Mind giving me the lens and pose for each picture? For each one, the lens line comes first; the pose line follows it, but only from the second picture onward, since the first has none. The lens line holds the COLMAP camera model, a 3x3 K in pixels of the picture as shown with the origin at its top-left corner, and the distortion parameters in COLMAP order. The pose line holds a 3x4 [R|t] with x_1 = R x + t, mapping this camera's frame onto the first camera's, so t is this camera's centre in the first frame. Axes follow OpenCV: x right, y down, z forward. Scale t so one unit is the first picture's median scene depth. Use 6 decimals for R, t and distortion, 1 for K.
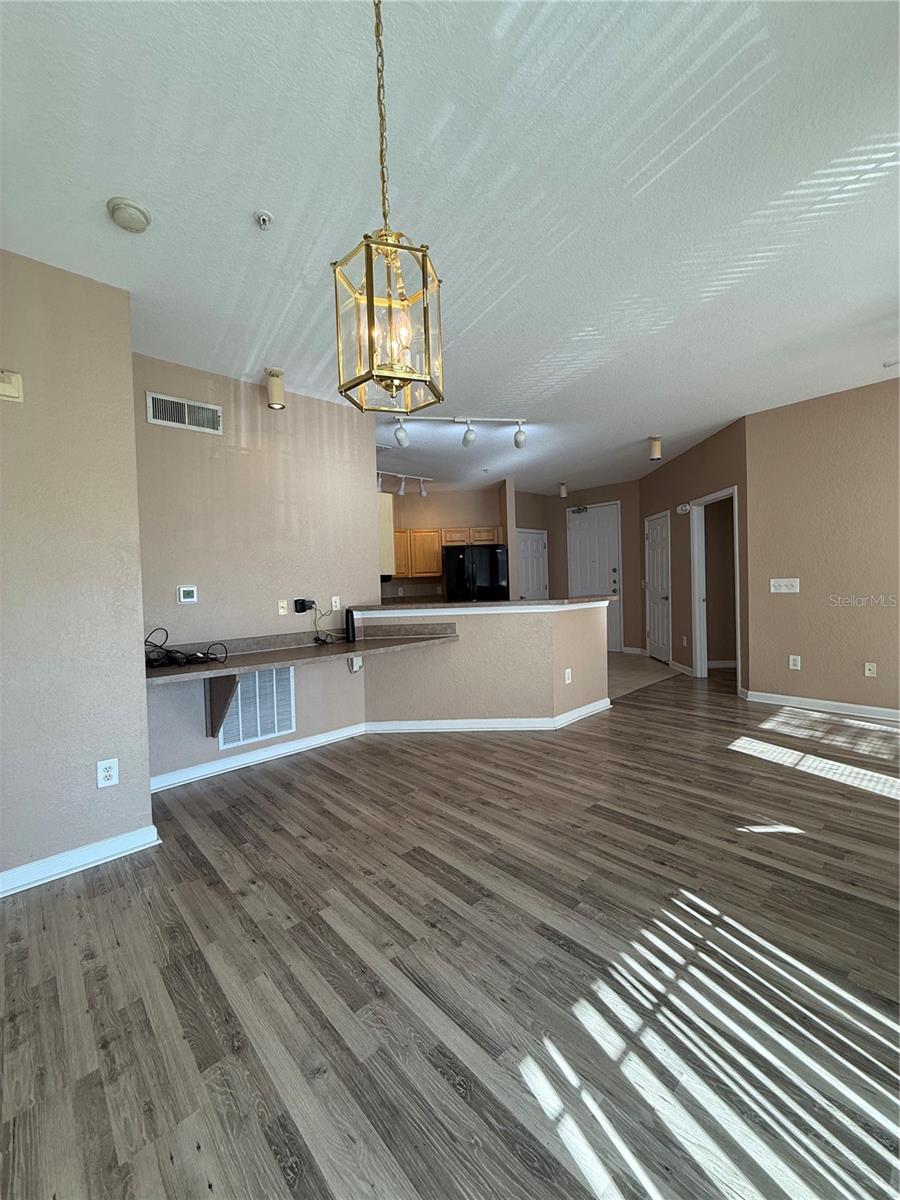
lens RADIAL K [[478.3, 0, 450.6], [0, 478.3, 596.9], [0, 0, 1]] dist [0.000192, -0.000053]
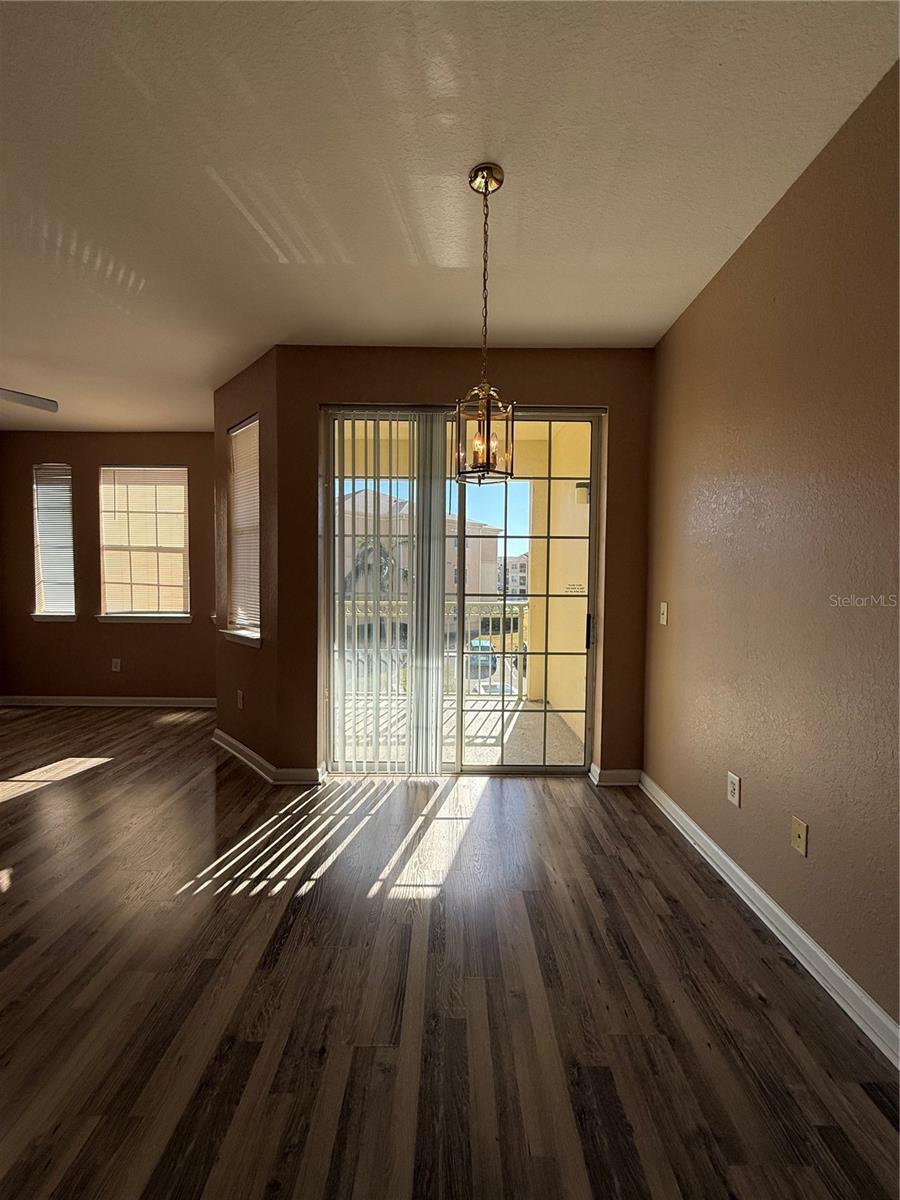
lens RADIAL K [[478.6, 0, 450.6], [0, 478.6, 596.8], [0, 0, 1]] dist [0.001295, 0.000226]
pose [[-0.733695, 0.005333, 0.679458, -0.416875], [0.040673, 0.998521, 0.036082, -0.023820], [-0.678261, 0.054108, -0.732826, 0.824482]]
